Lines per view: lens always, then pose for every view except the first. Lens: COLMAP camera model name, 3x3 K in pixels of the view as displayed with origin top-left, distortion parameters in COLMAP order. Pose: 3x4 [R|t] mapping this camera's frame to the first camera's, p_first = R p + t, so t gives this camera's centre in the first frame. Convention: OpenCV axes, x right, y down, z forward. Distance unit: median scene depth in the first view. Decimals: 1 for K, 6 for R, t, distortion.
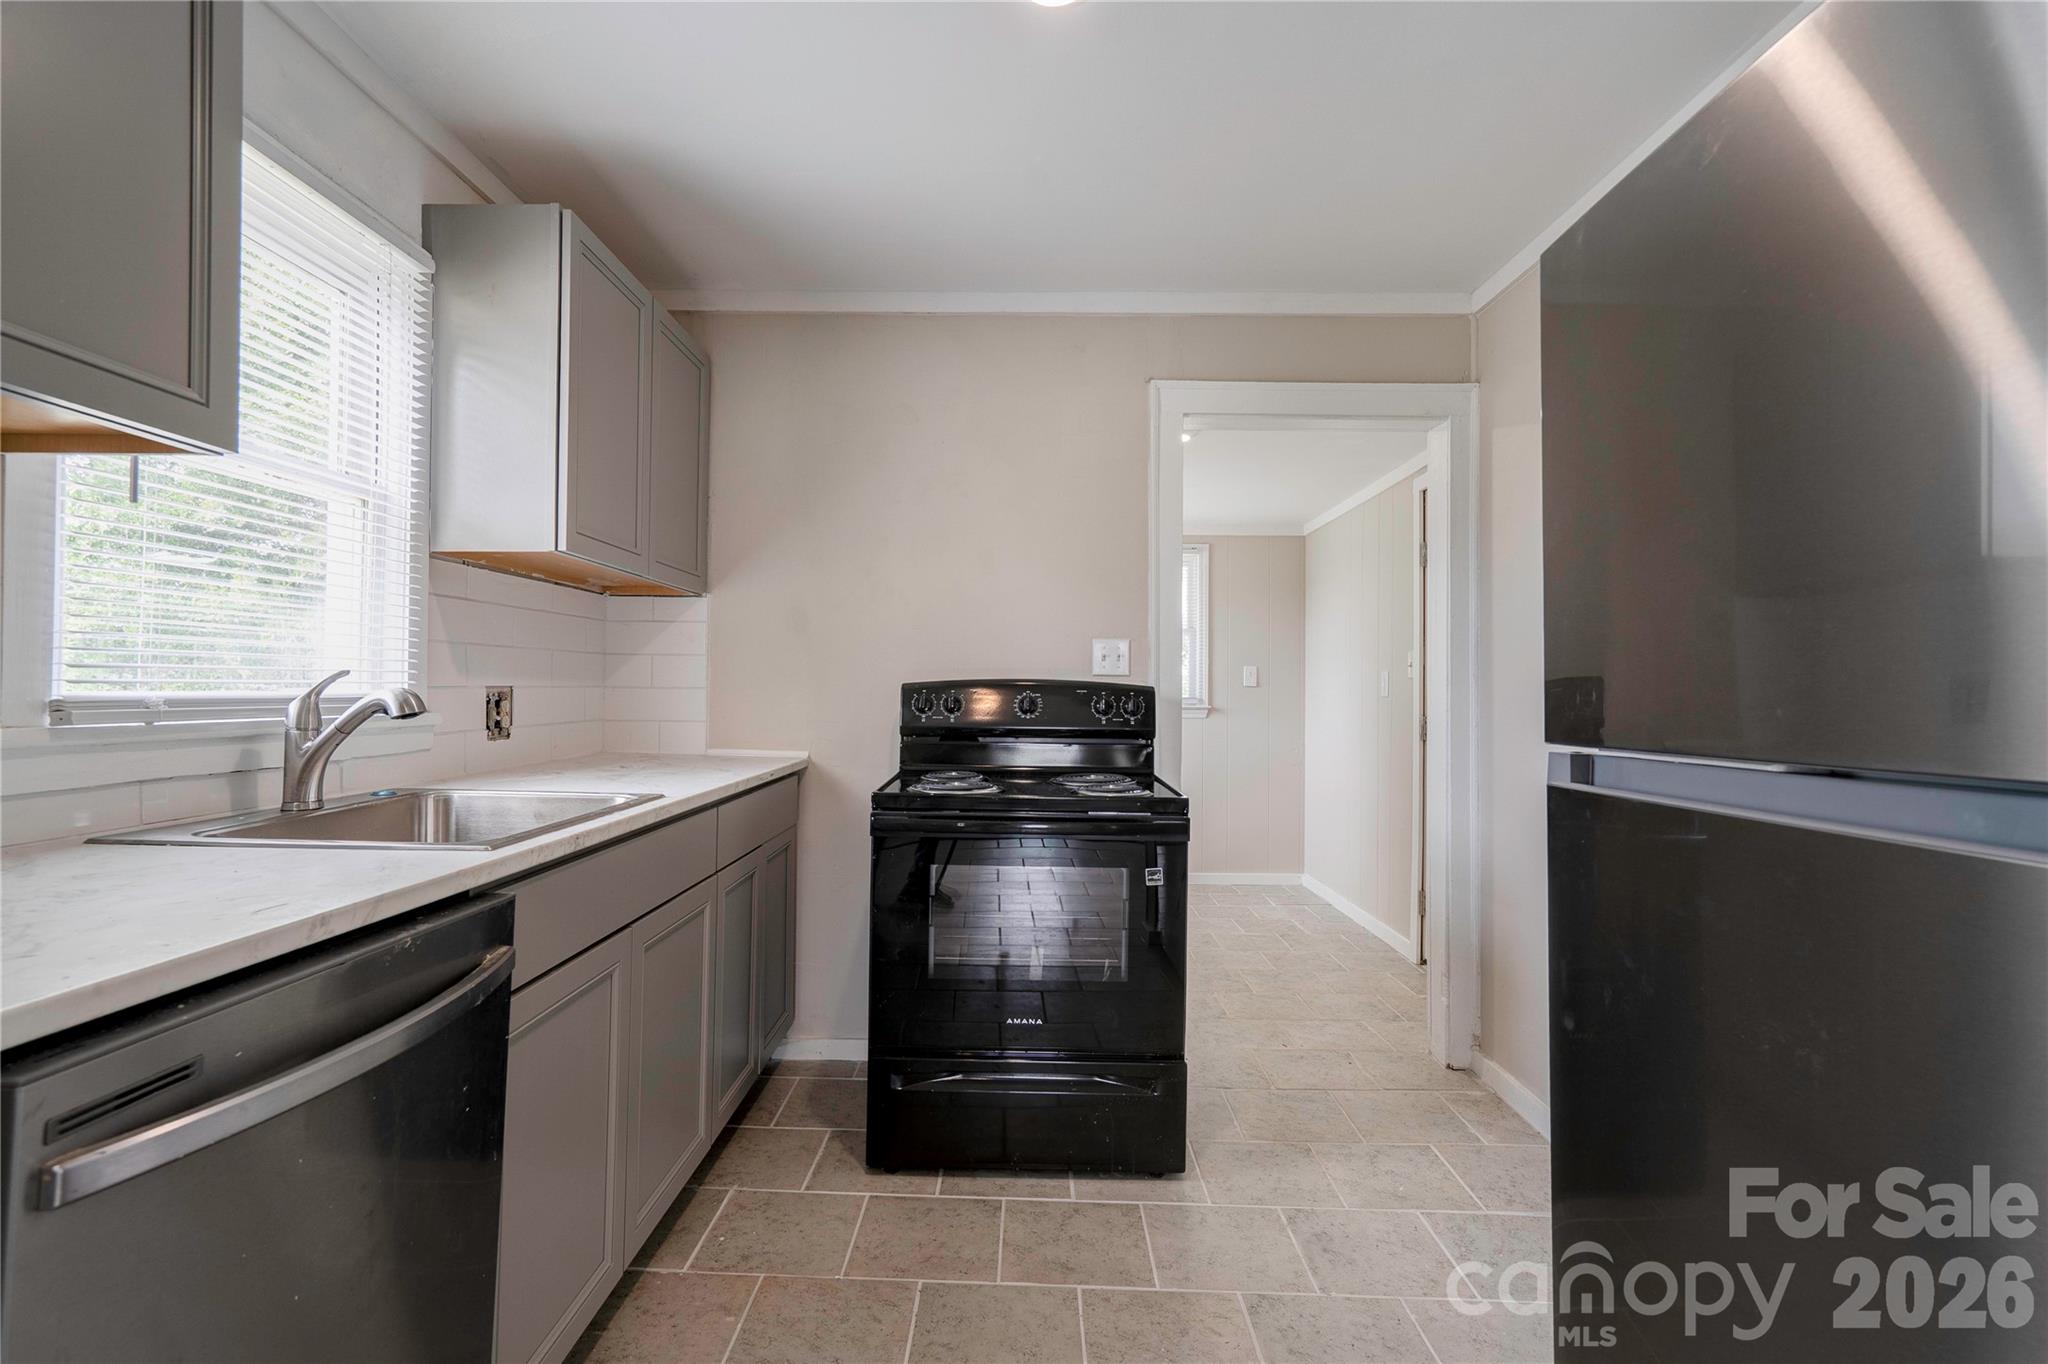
lens RADIAL K [[935.4, 0, 998.7], [0, 935.4, 677.8], [0, 0, 1]] dist [-0.009786, 0.022789]
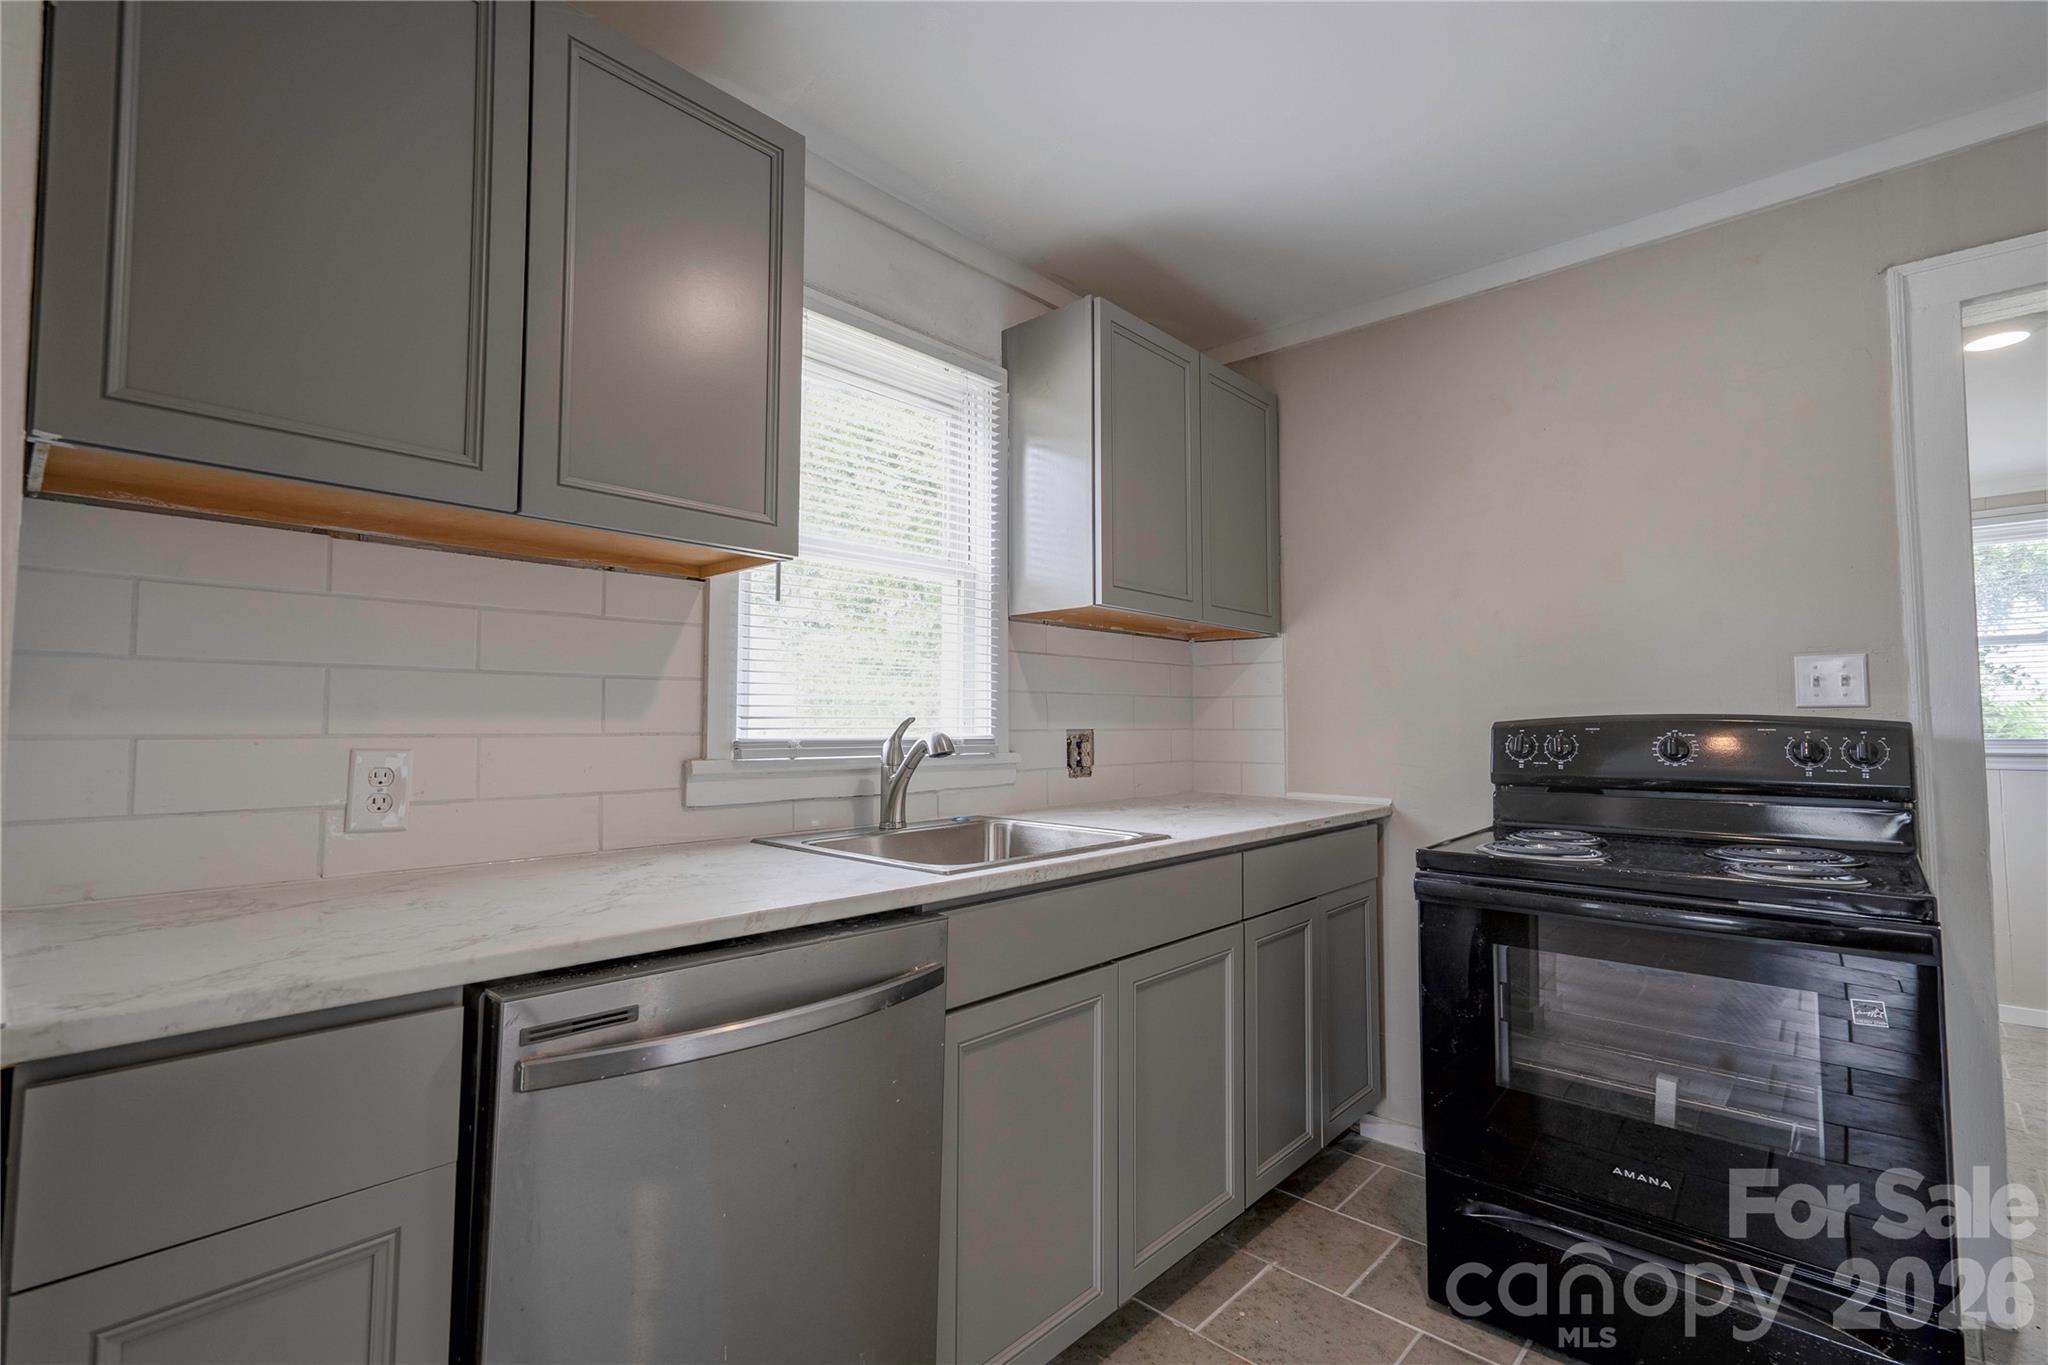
lens RADIAL K [[923.7, 0, 1029.3], [0, 923.7, 680.8], [0, 0, 1]] dist [-0.002272, 0.010295]
pose [[0.759359, -0.042381, -0.649290, 0.149261], [0.014909, 0.998748, -0.047754, 0.002838], [0.650501, 0.026583, 0.759040, 0.116104]]
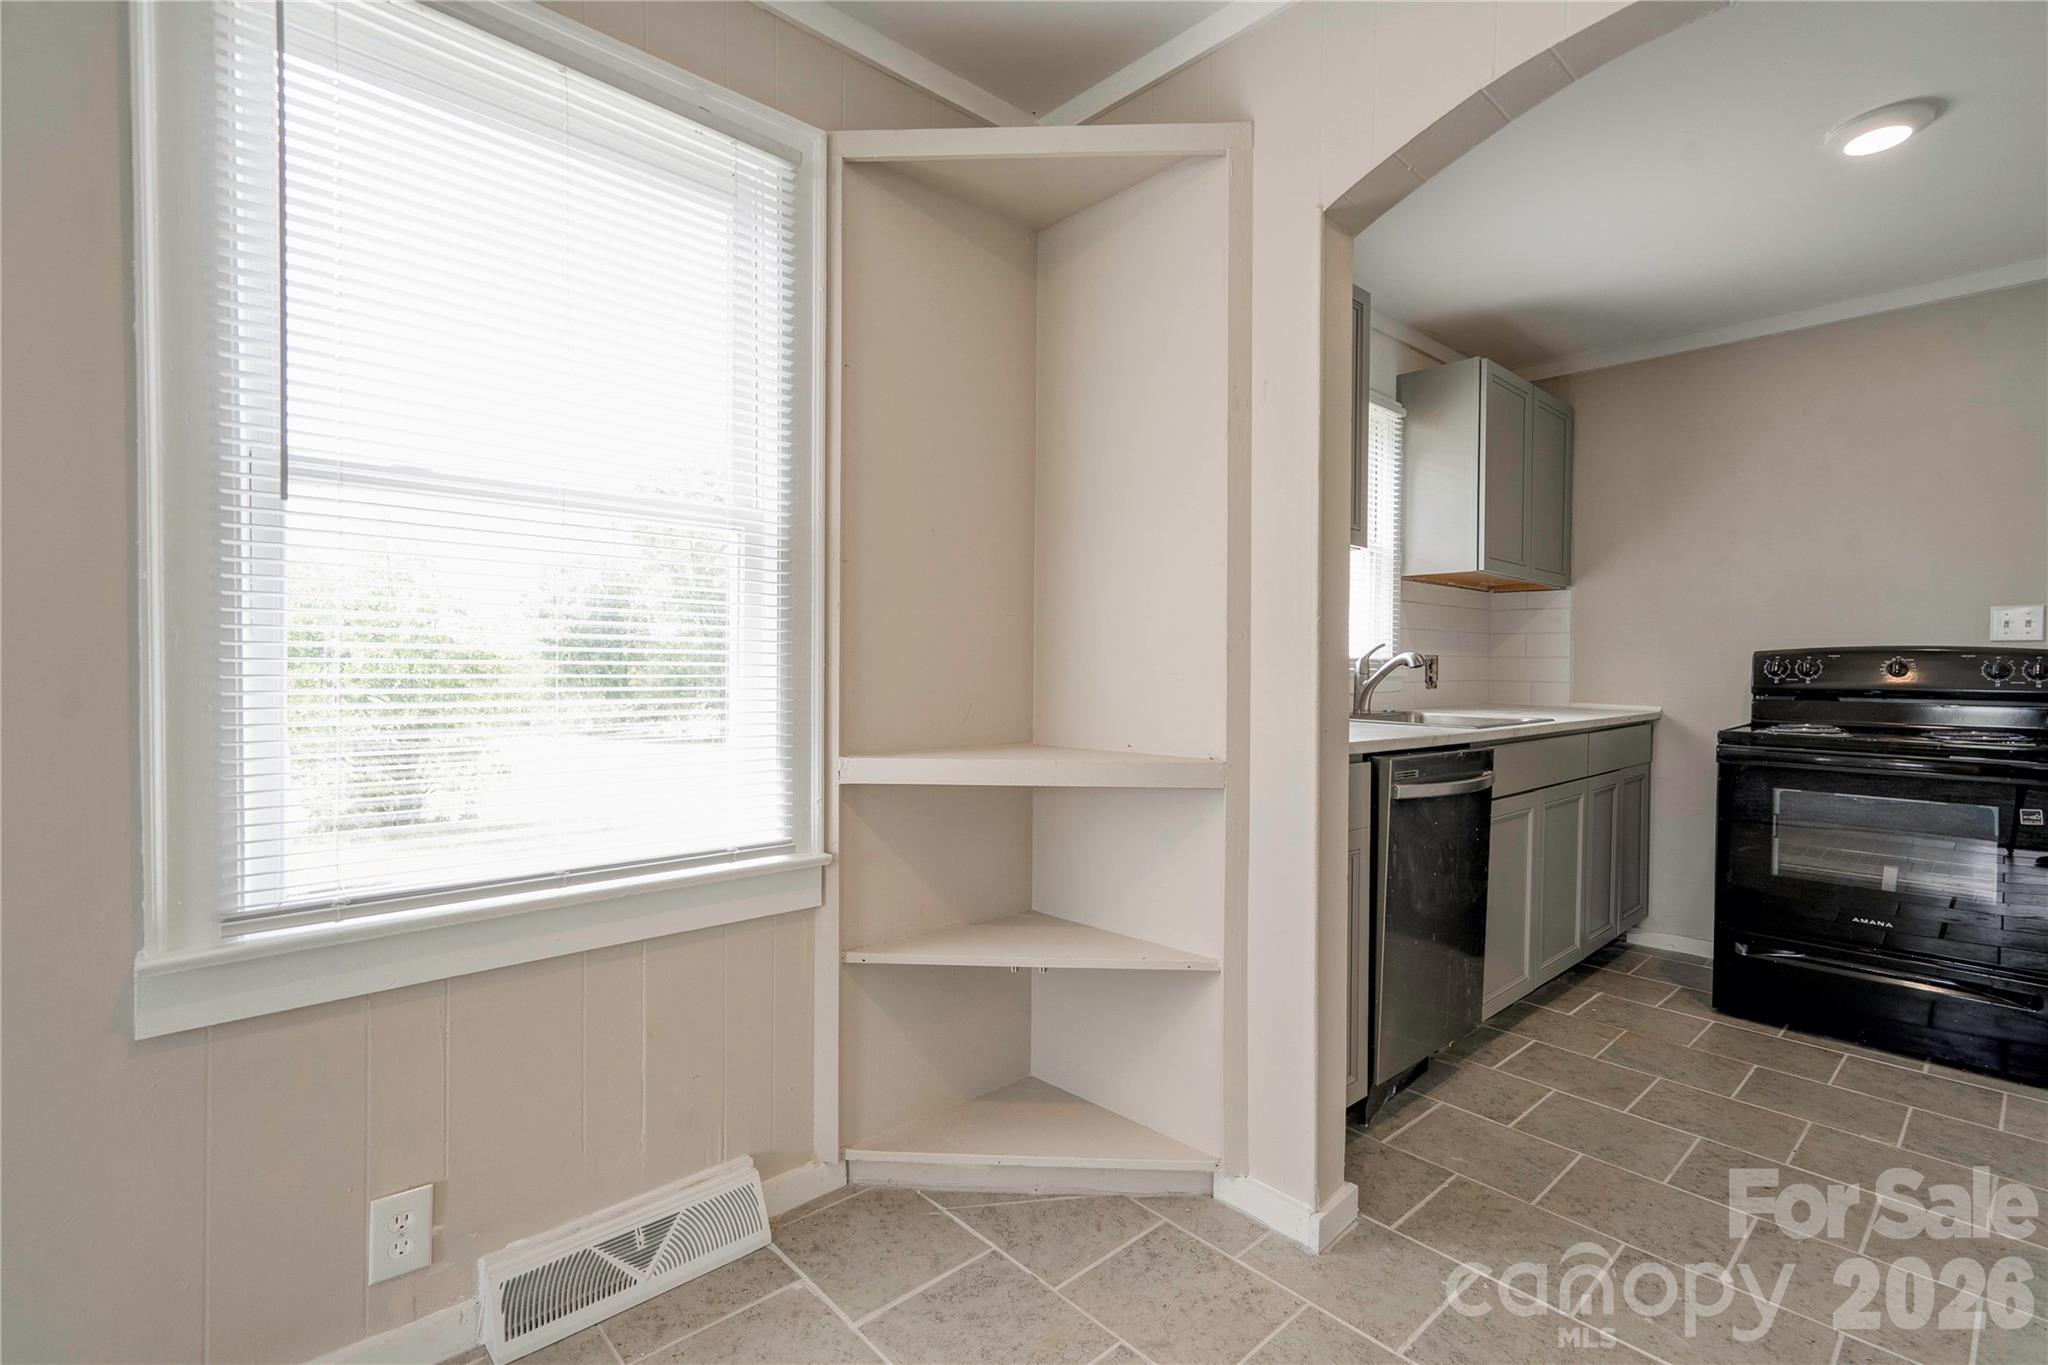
lens RADIAL K [[933.2, 0, 1026.2], [0, 933.2, 677.2], [0, 0, 1]] dist [0.014811, 0.000183]
pose [[0.702067, 0.005860, -0.712087, 0.126958], [0.007268, 0.999855, 0.015394, 0.016995], [0.712074, -0.015983, 0.701923, -0.646398]]
